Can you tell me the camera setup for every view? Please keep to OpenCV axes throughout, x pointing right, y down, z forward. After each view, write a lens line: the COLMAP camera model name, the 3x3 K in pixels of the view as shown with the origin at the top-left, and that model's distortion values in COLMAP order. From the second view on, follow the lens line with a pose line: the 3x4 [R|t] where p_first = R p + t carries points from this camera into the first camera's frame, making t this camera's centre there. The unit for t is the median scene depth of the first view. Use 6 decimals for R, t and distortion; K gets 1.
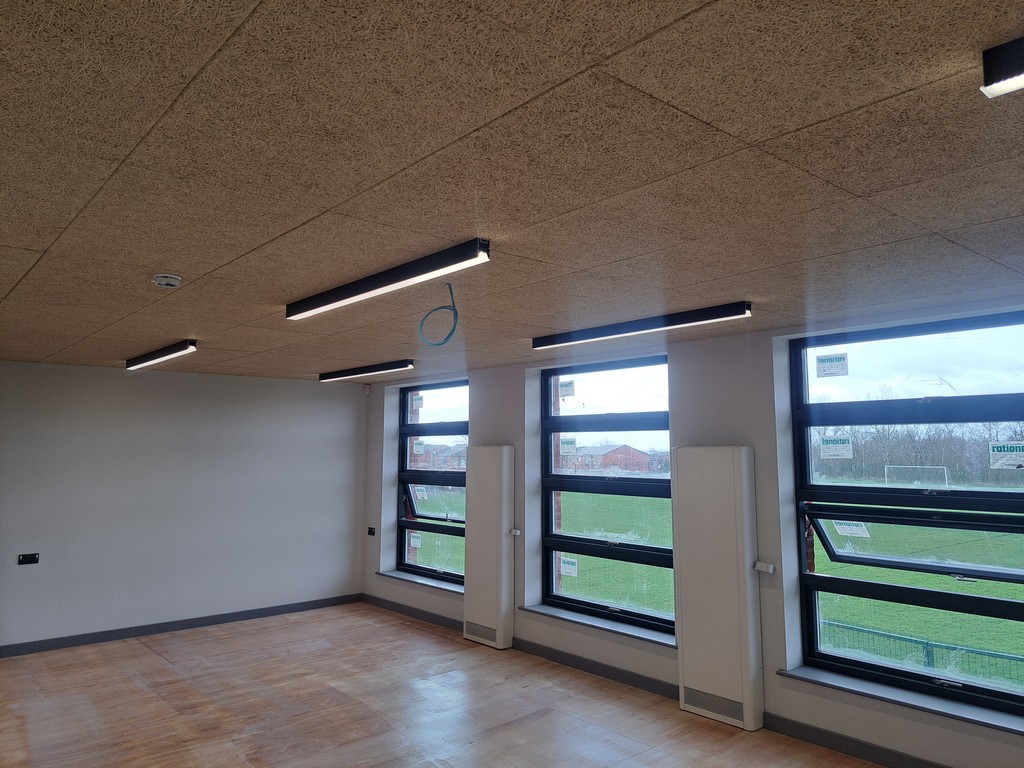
lens RADIAL K [[735.3, 0, 528.6], [0, 735.3, 379.4], [0, 0, 1]] dist [0.064697, -0.052624]
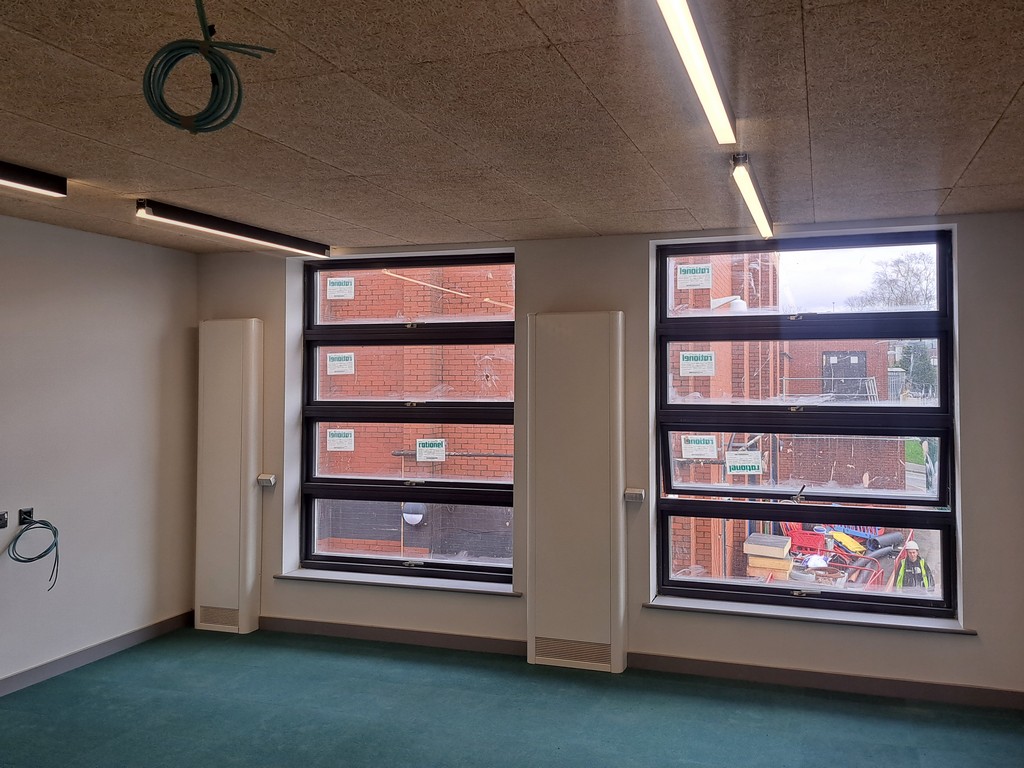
lens RADIAL K [[735.3, 0, 511.2], [0, 735.3, 379.9], [0, 0, 1]] dist [0.064697, -0.052624]
pose [[0.827102, -0.011384, 0.561937, -0.279177], [-0.050958, 0.994158, 0.095143, 0.030188], [-0.559737, -0.107328, 0.821690, 0.319343]]
